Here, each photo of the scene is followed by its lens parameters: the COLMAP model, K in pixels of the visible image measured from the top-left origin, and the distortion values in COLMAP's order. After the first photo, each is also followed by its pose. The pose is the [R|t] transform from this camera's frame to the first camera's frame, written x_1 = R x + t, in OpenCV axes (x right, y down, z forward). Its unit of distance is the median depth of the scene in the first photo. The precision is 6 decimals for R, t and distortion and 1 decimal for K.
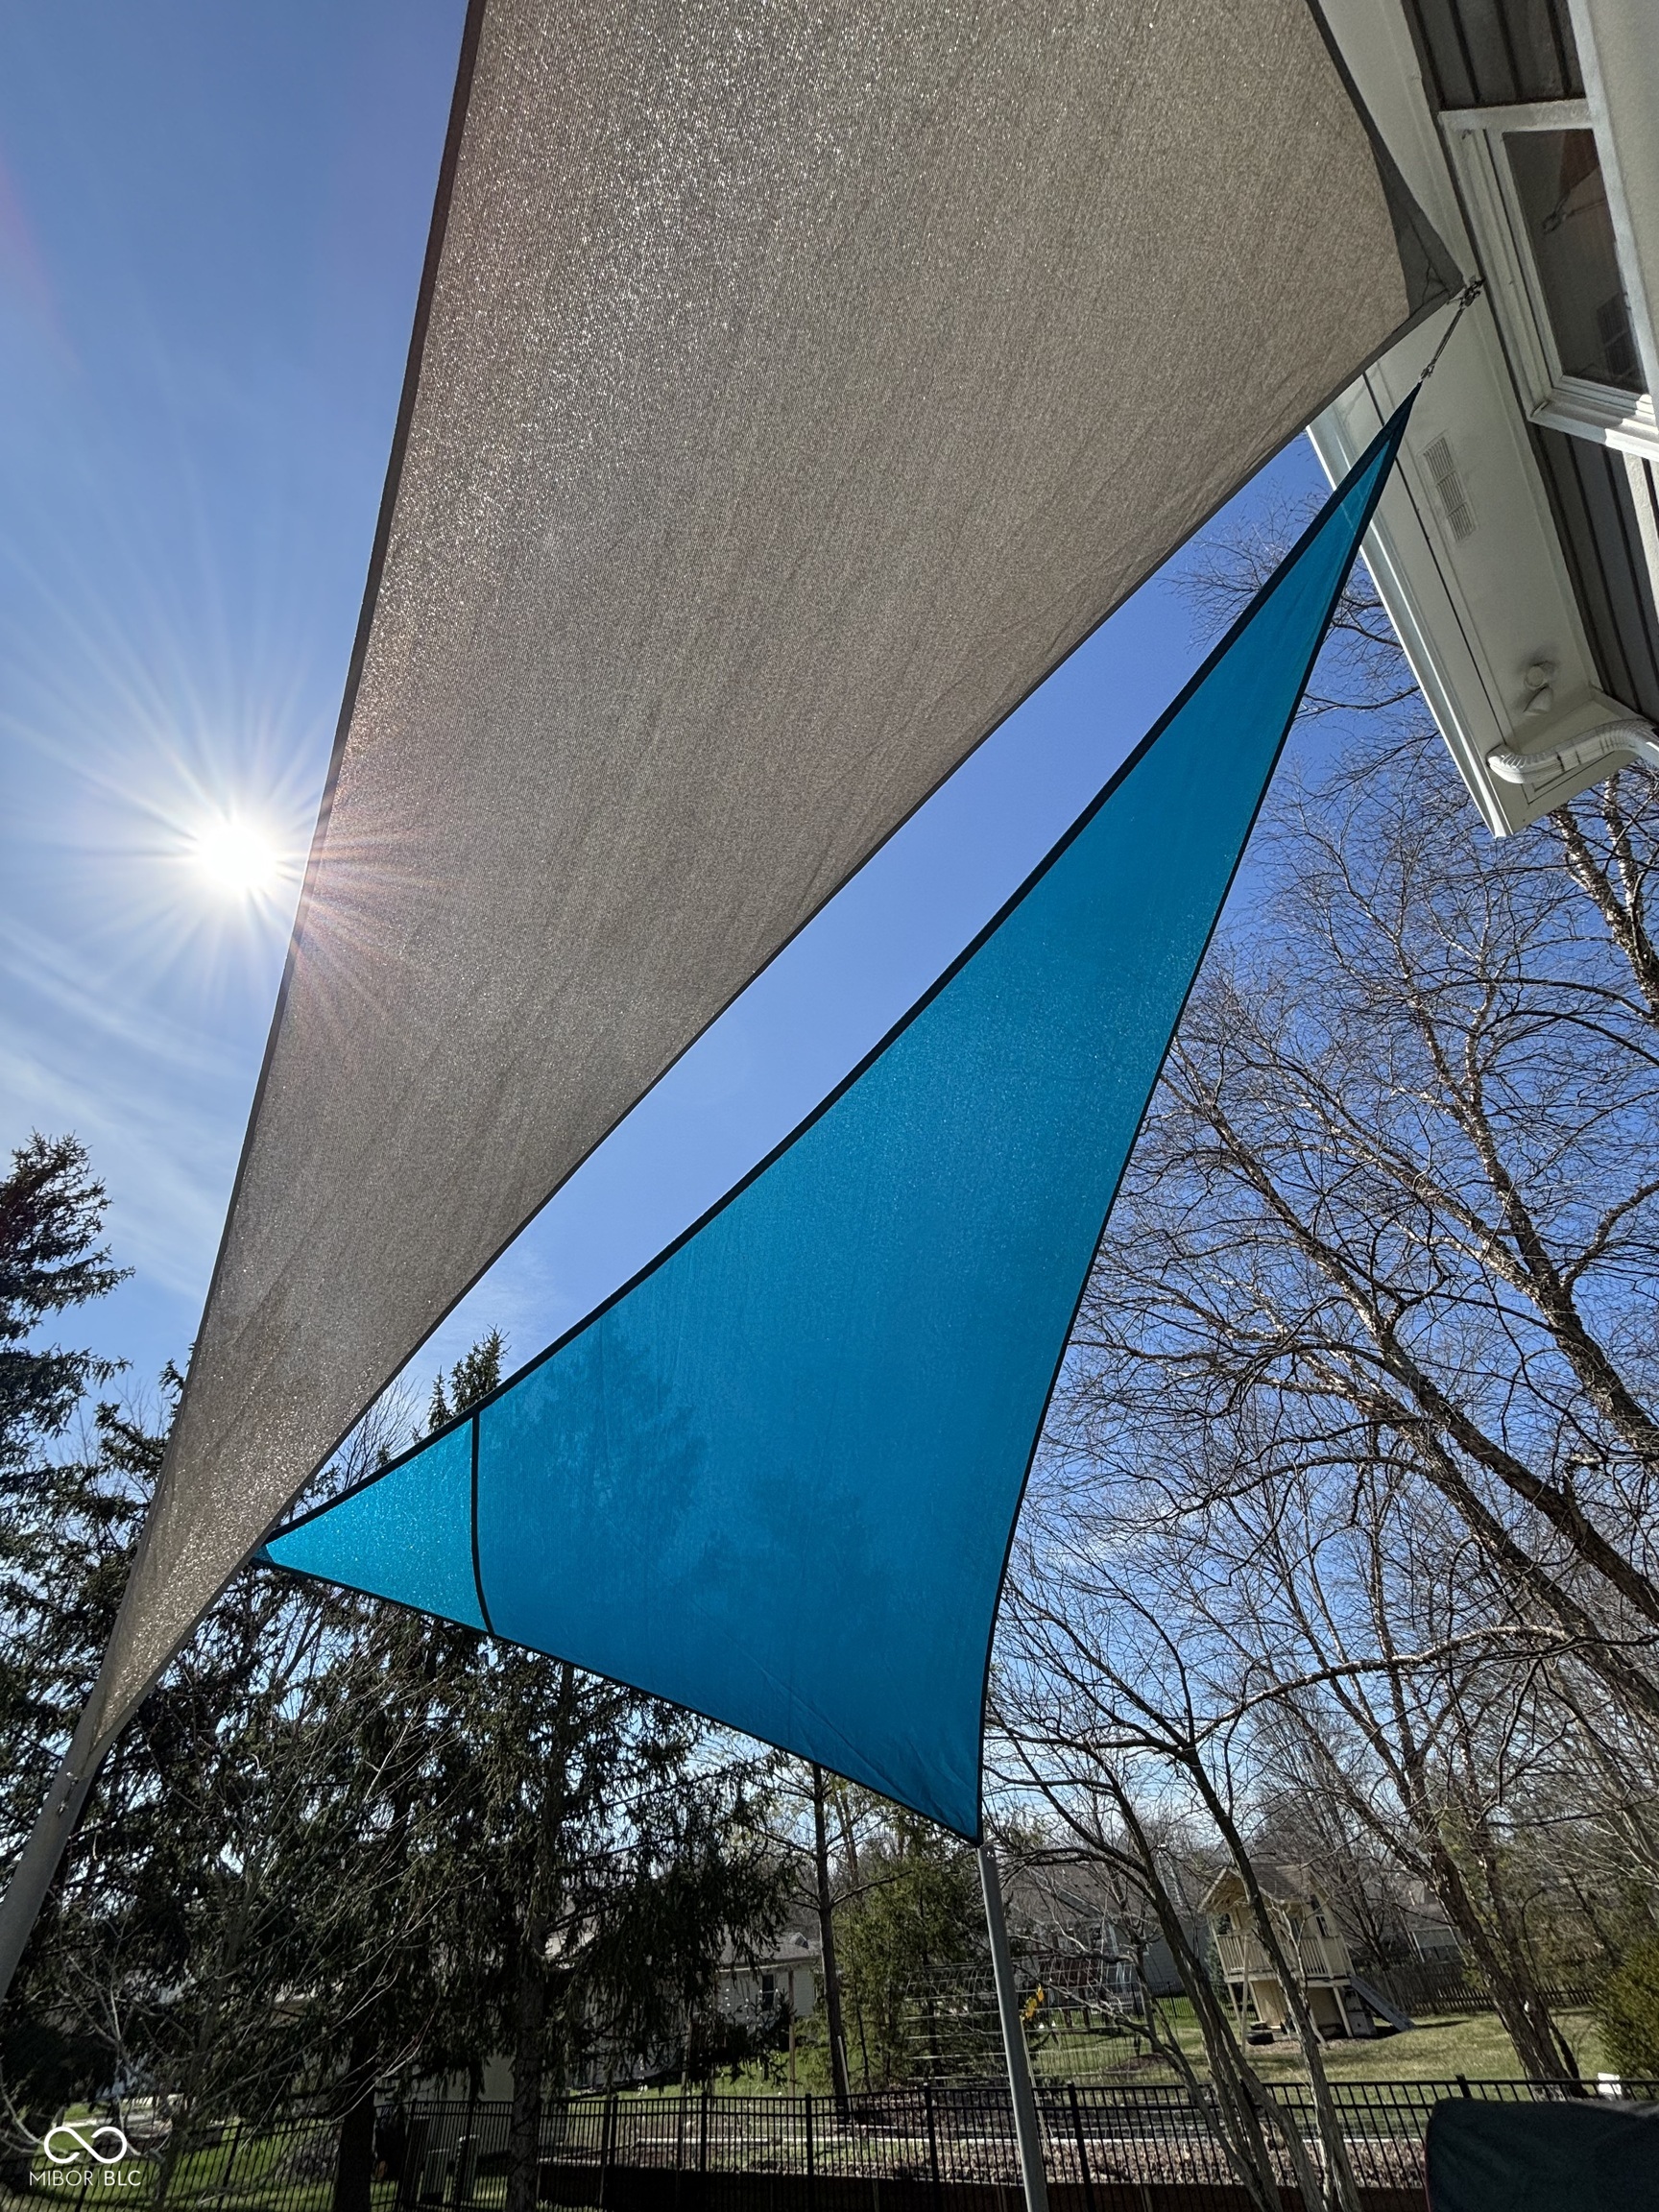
lens RADIAL K [[898.4, 0, 829.5], [0, 898.4, 1106.0], [0, 0, 1]] dist [0.002335, 0.000137]
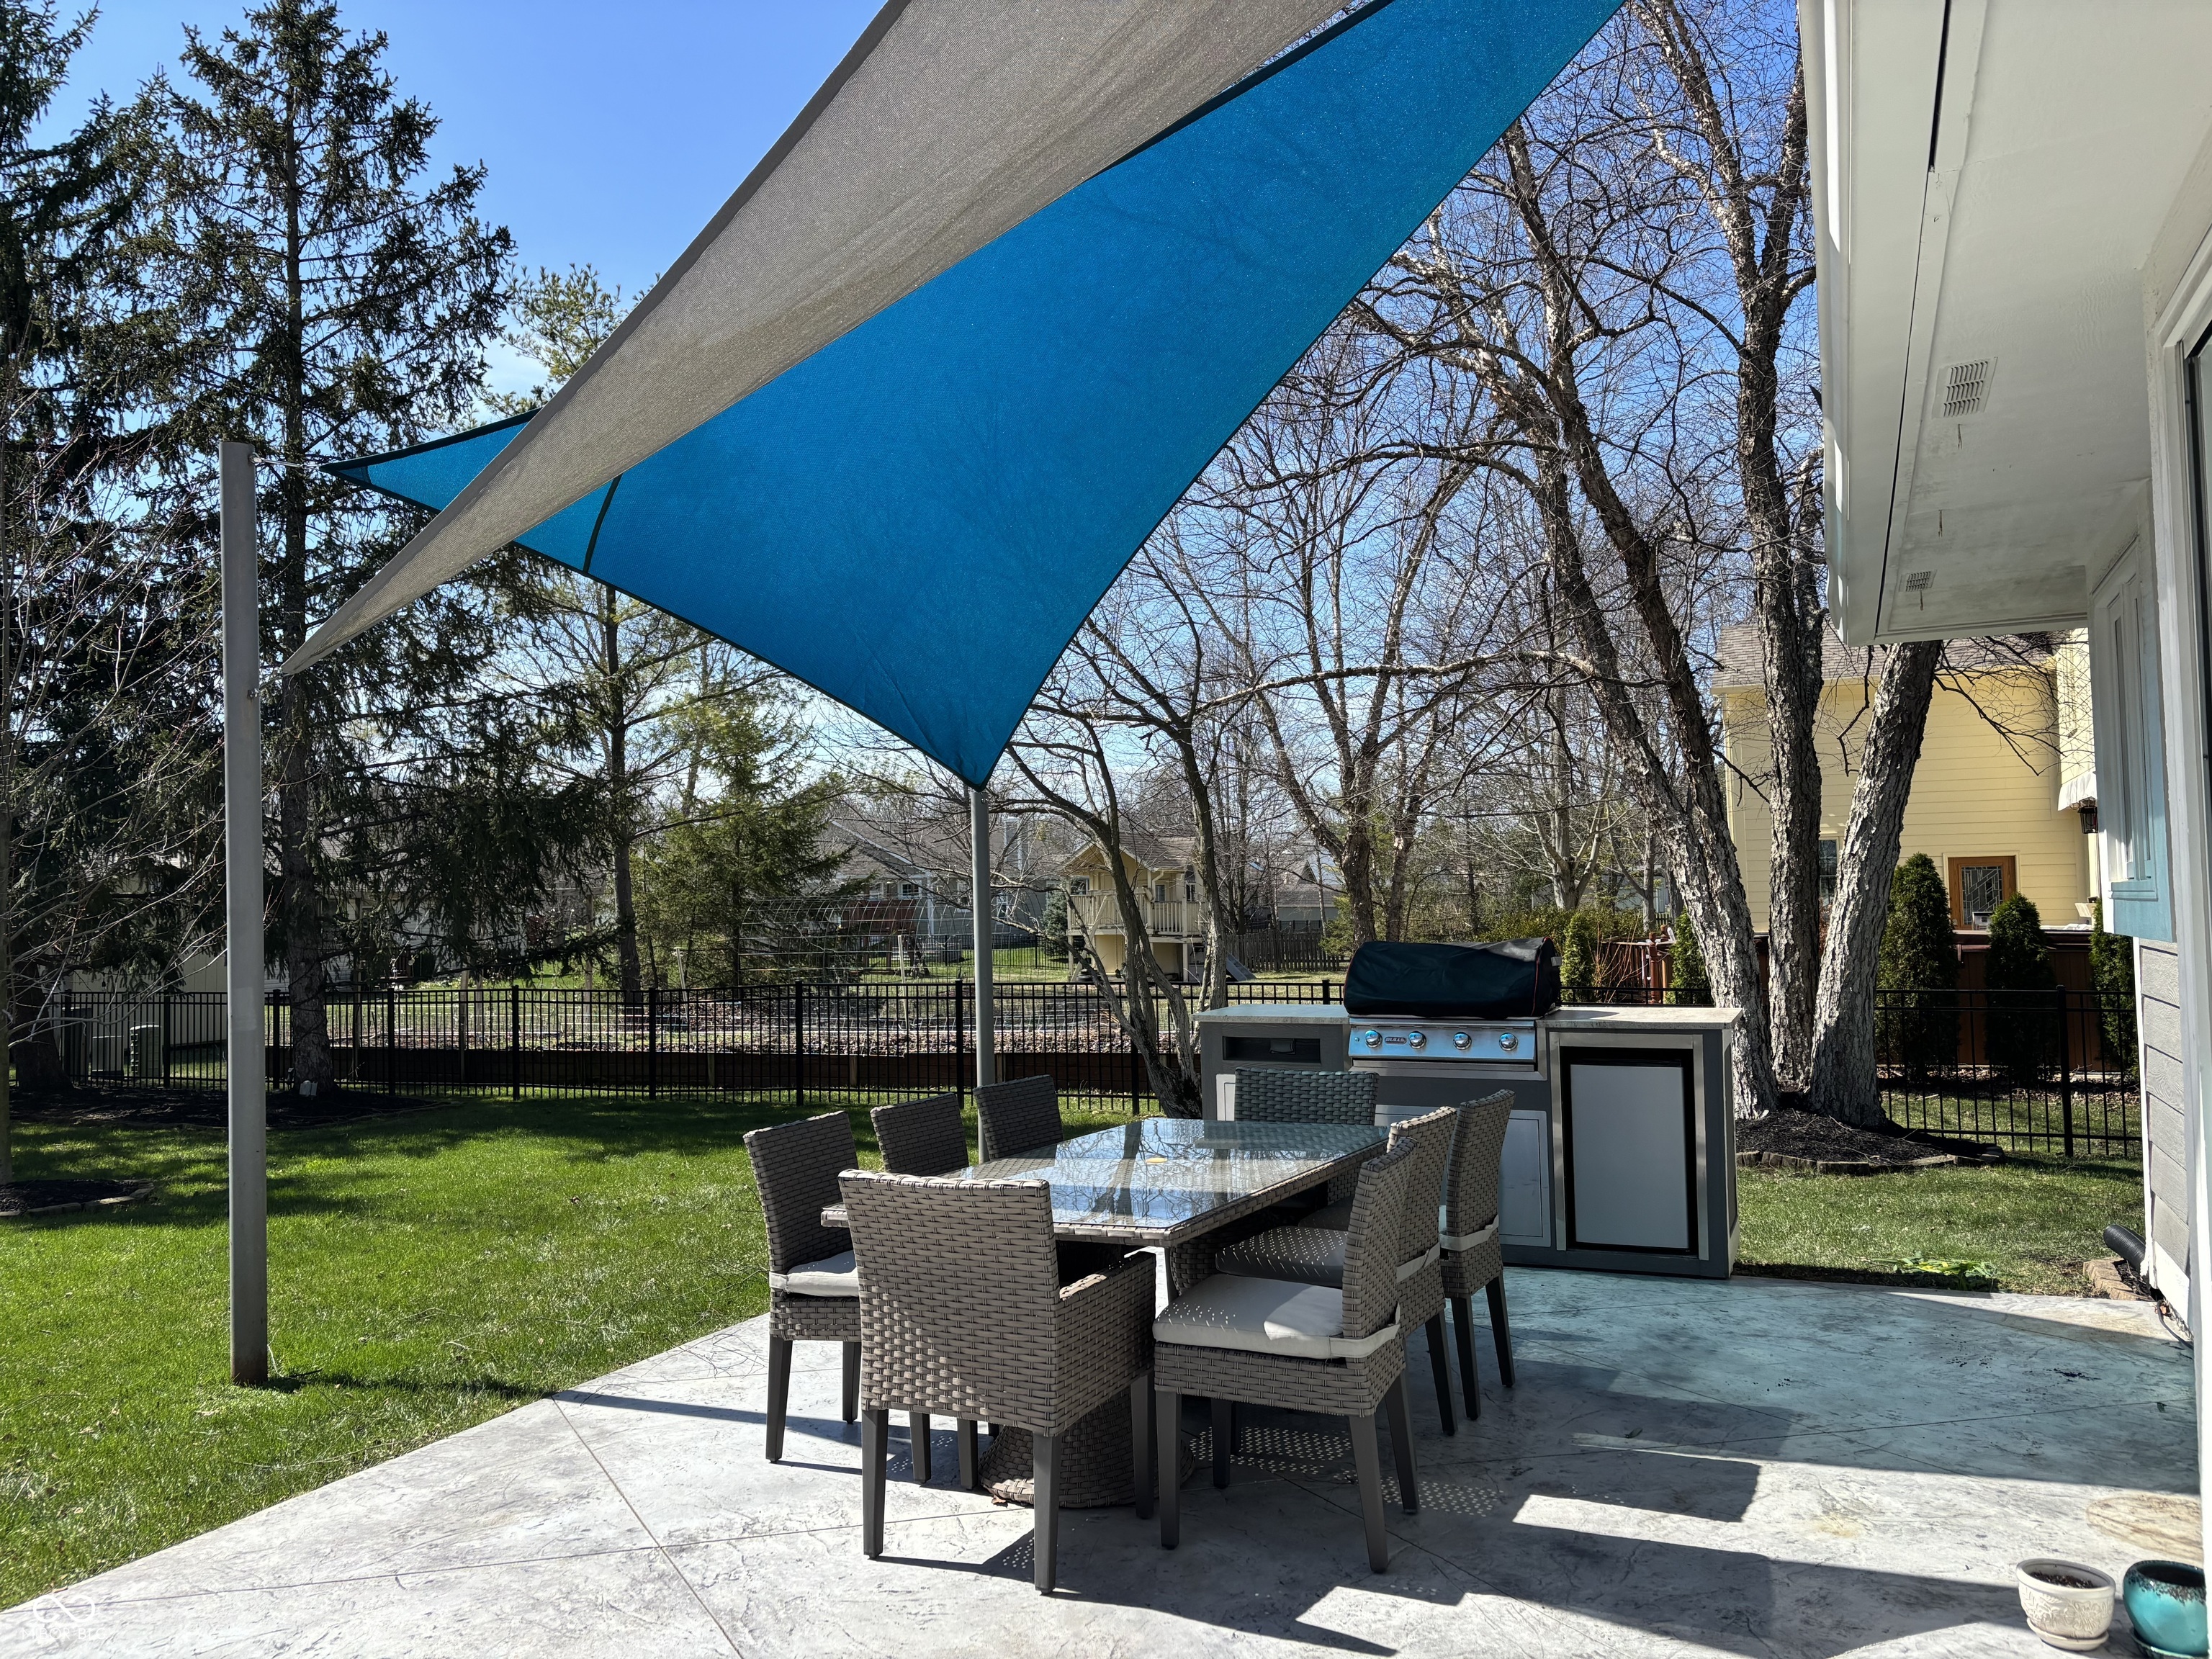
lens RADIAL K [[1662.8, 0, 1087.3], [0, 1662.8, 830.7], [0, 0, 1]] dist [0.055579, -0.073529]
pose [[0.942447, 0.063316, 0.328305, -0.240772], [-0.261620, 0.751077, 0.606167, -0.208833], [-0.208202, -0.657172, 0.724415, -0.276823]]
